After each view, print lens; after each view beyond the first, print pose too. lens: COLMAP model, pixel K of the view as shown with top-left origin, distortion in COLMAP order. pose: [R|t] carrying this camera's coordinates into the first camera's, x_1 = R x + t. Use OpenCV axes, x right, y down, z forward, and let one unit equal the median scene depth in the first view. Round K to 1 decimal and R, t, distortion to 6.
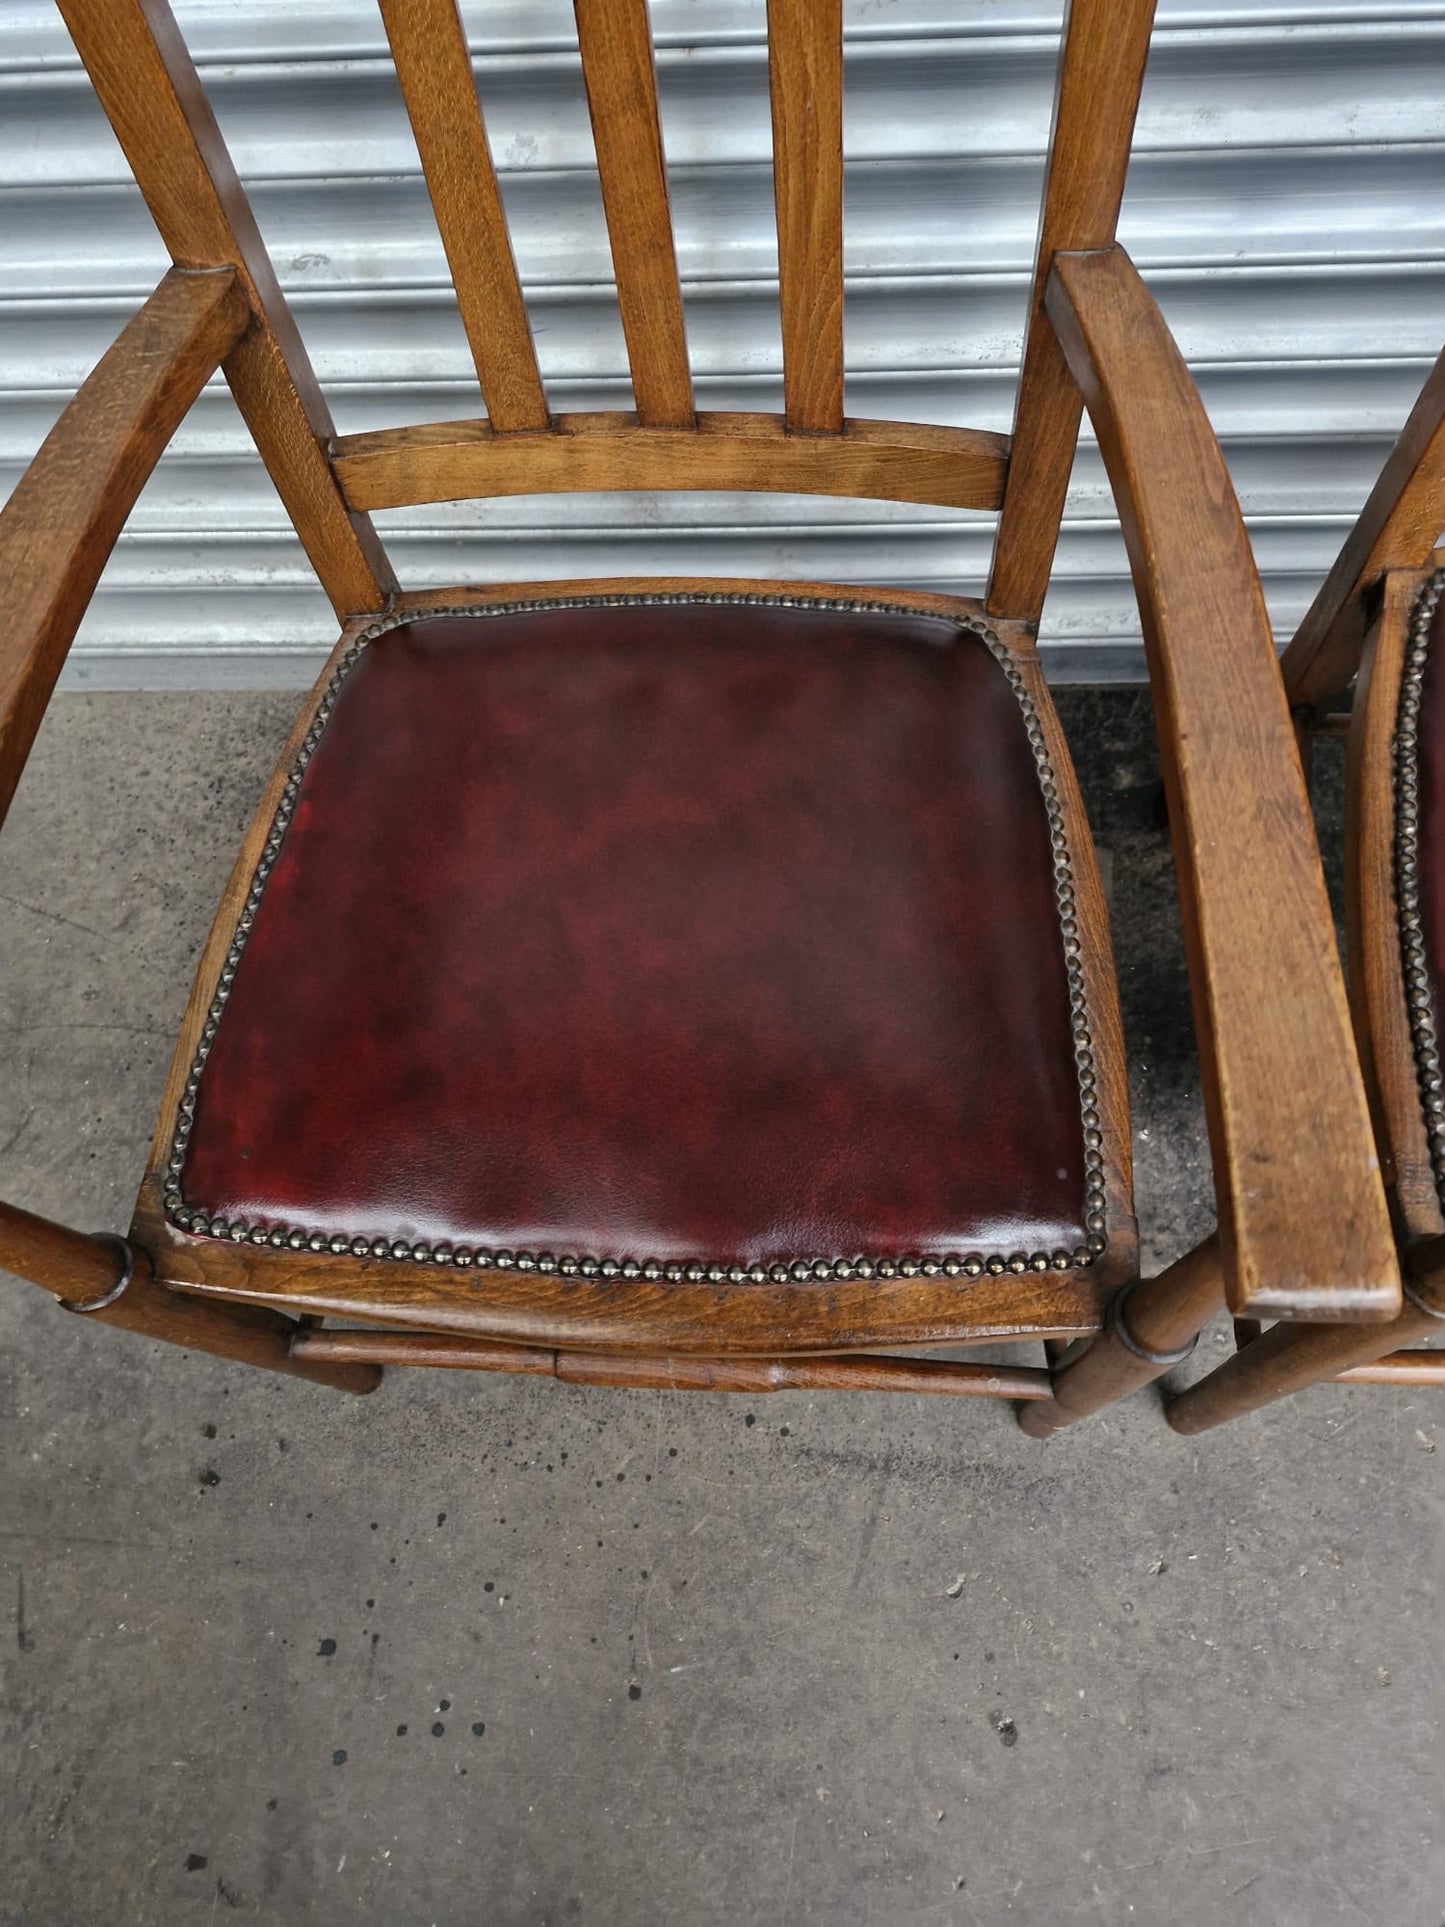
lens RADIAL K [[1340.4, 0, 751.5], [0, 1340.4, 971.6], [0, 0, 1]] dist [0.050728, -0.042968]
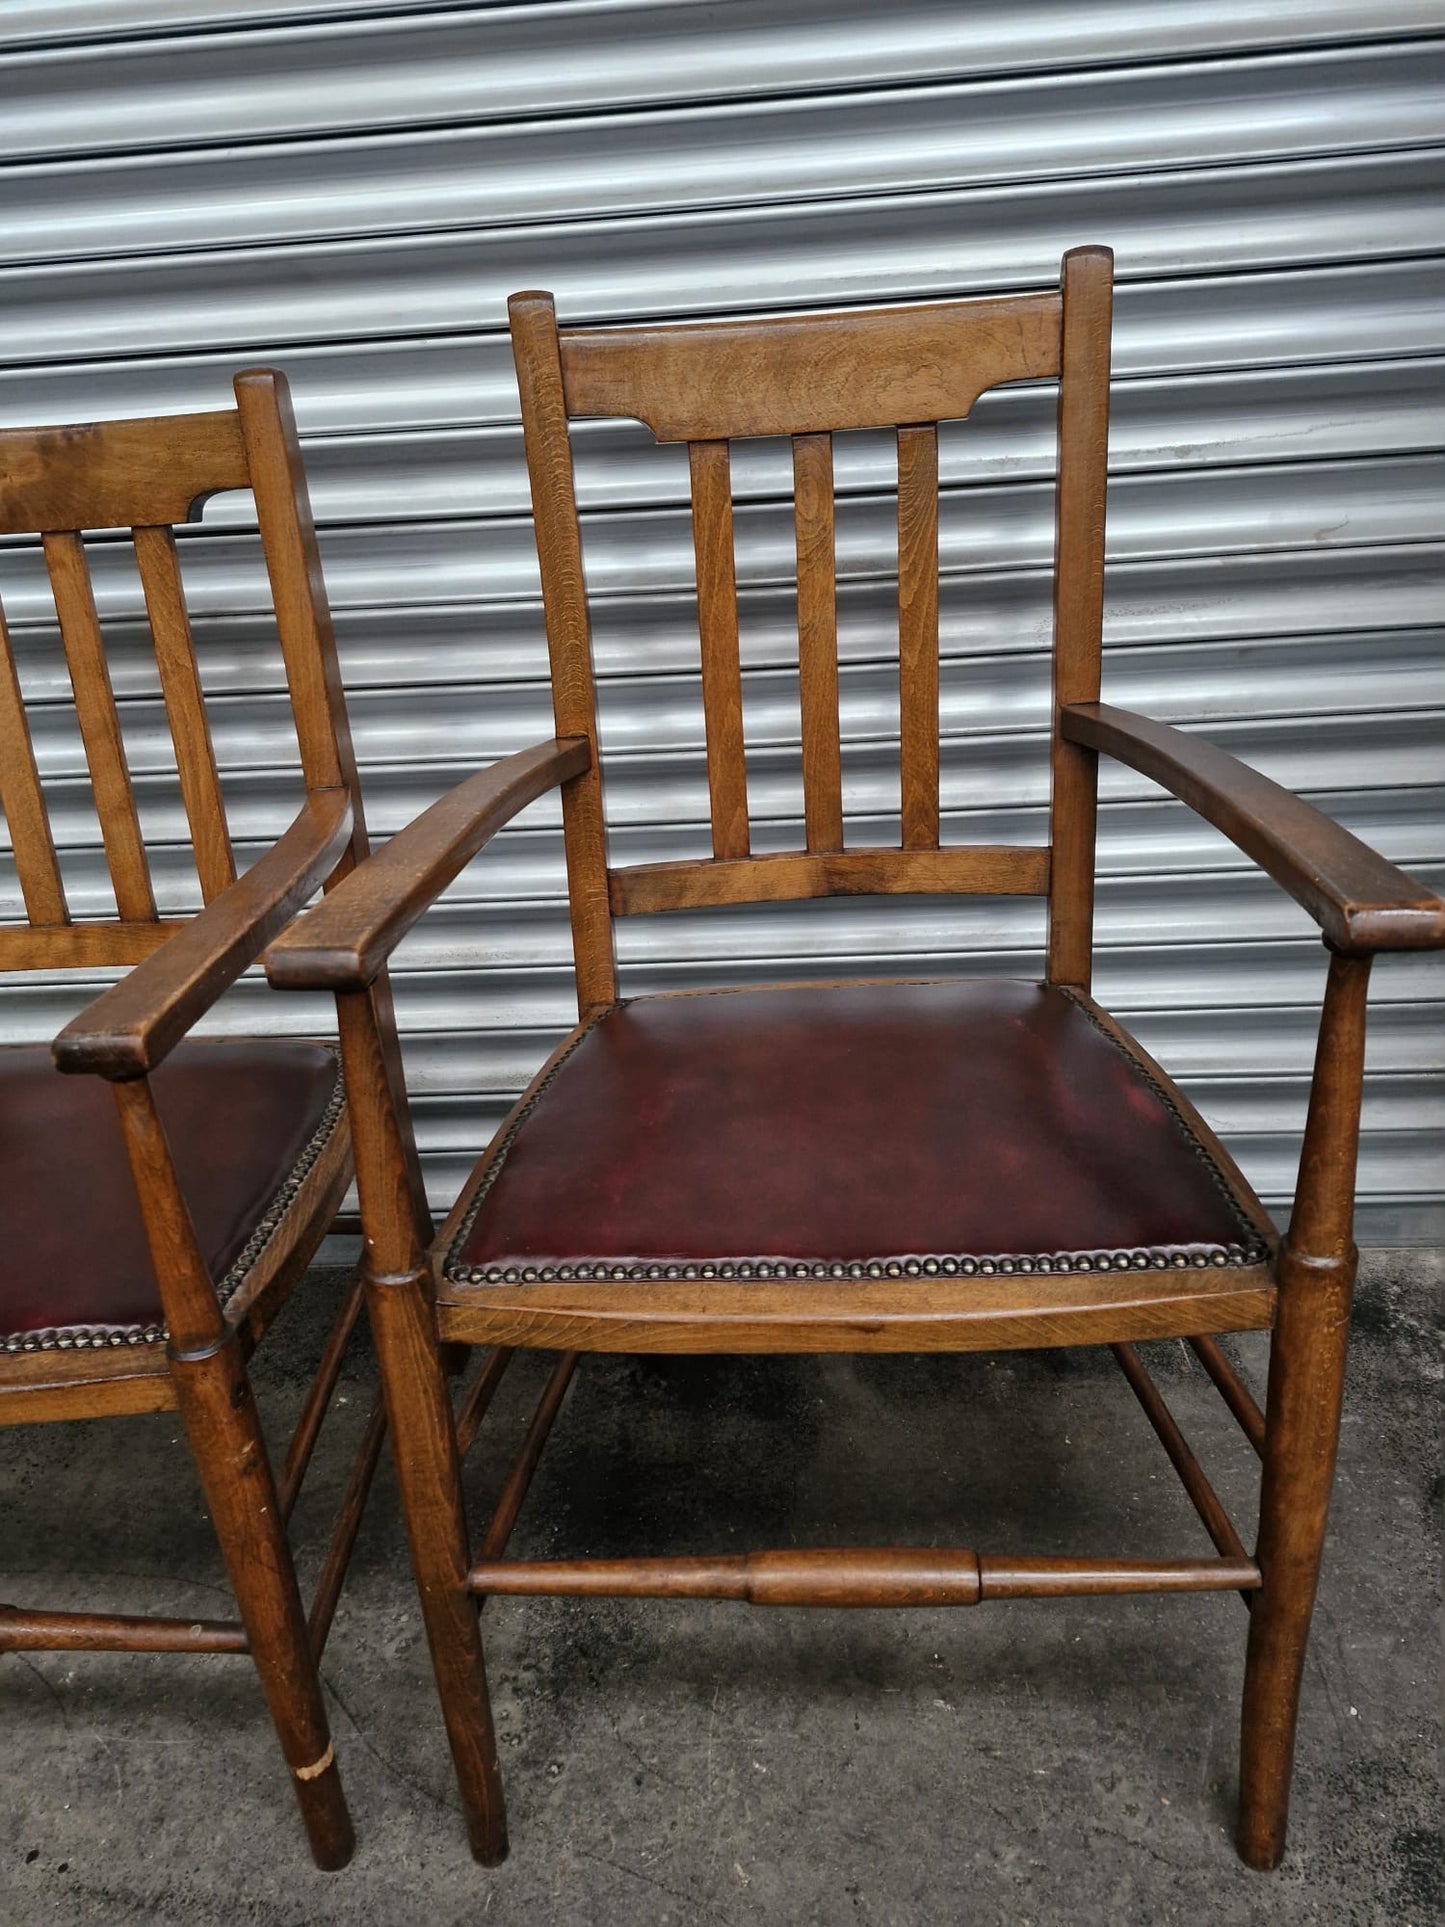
lens RADIAL K [[1330.6, 0, 721.2], [0, 1330.6, 948.9], [0, 0, 1]] dist [0.070350, -0.057346]
pose [[0.998987, -0.001839, -0.044958, 0.538333], [-0.030105, 0.715273, -0.698196, 0.551604], [0.033441, 0.698843, 0.714493, -0.084820]]
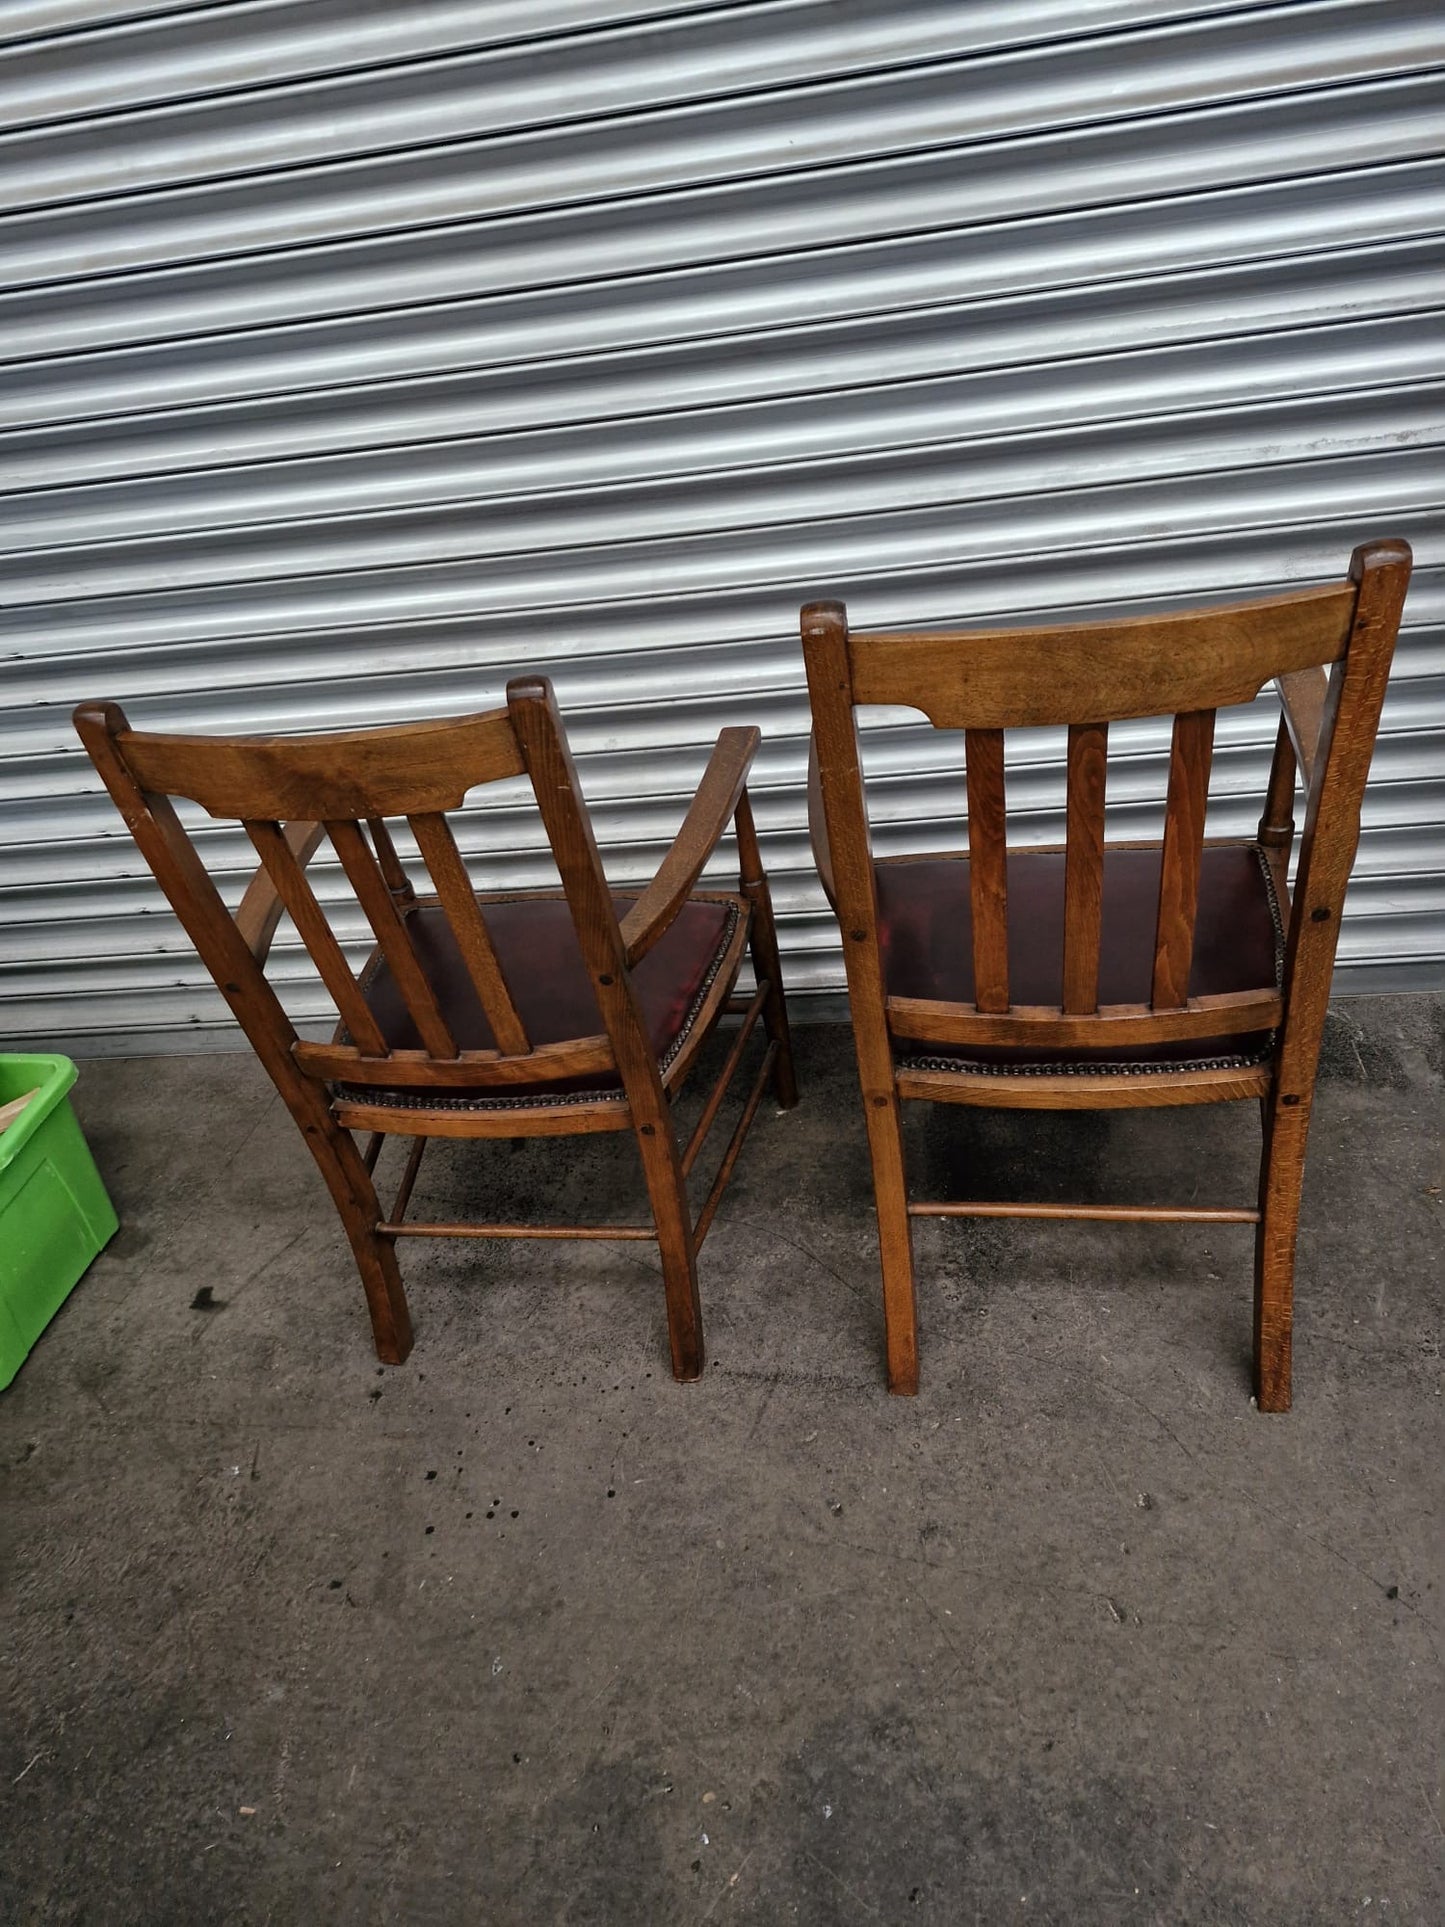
lens RADIAL K [[1330.6, 0, 728.8], [0, 1330.6, 963.2], [0, 0, 1]] dist [0.070350, -0.057346]
pose [[0.992293, -0.031349, -0.119881, 0.263716], [-0.036376, 0.851145, -0.523669, 0.818757], [0.118453, 0.523994, 0.843445, -0.666940]]
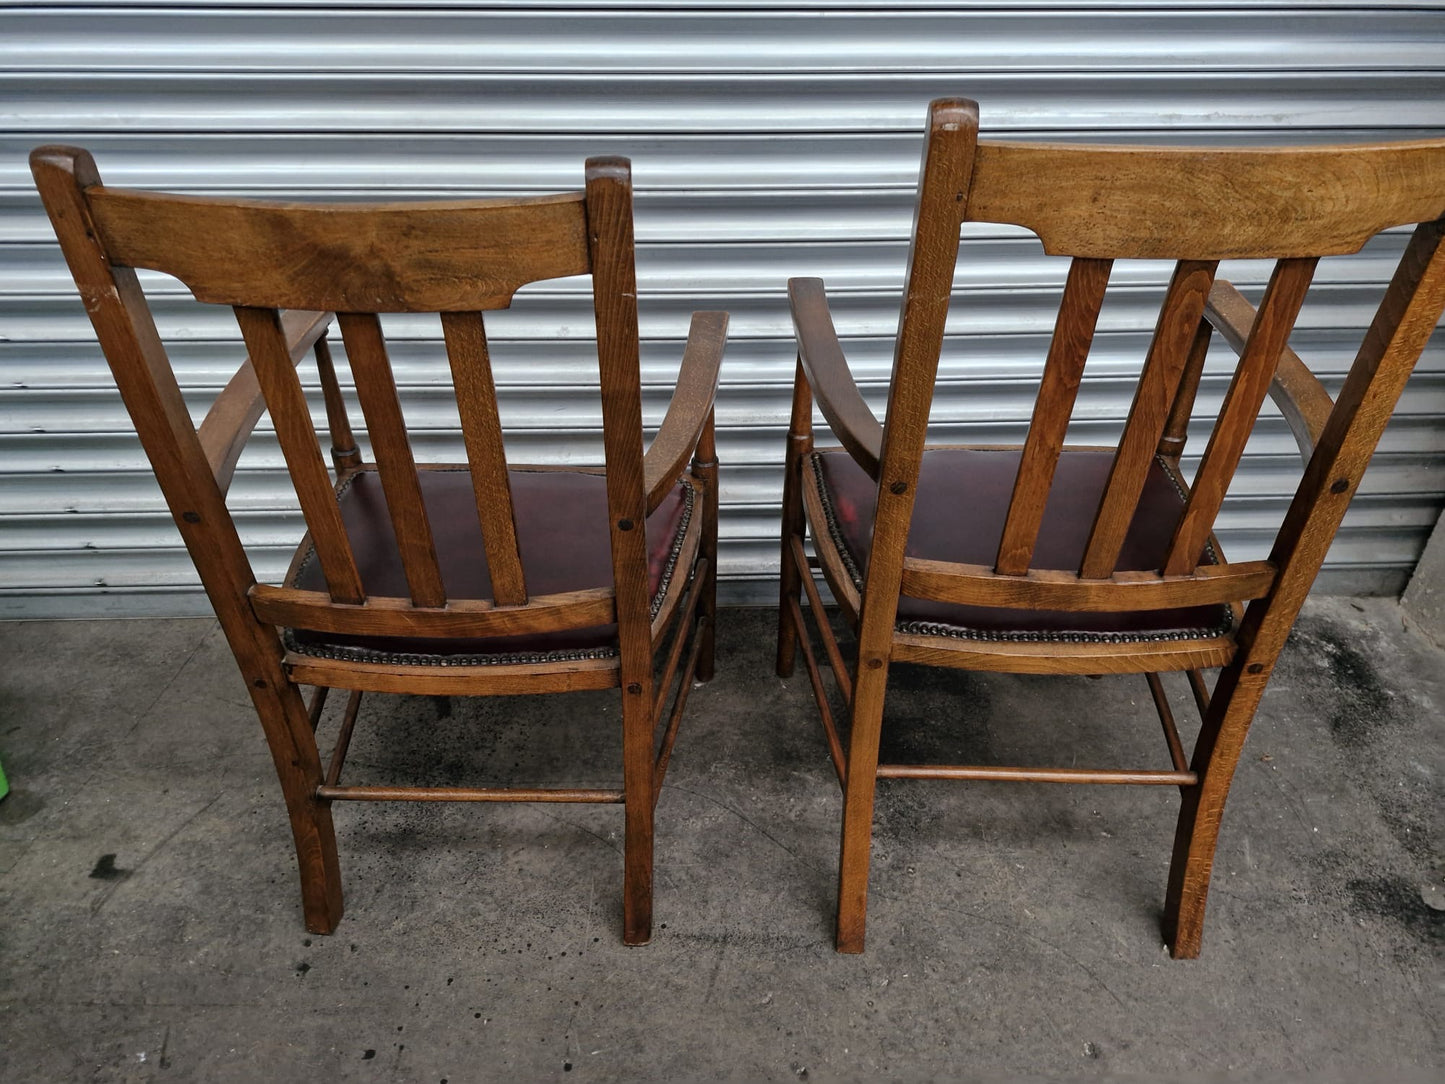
lens RADIAL K [[1005.2, 0, 725.5], [0, 1005.2, 546.7], [0, 0, 1]] dist [0.050728, -0.042968]
pose [[0.996718, 0.011489, 0.080130, -0.005129], [0.035827, 0.825041, -0.563936, 0.696769], [-0.072590, 0.564956, 0.821922, -0.322475]]
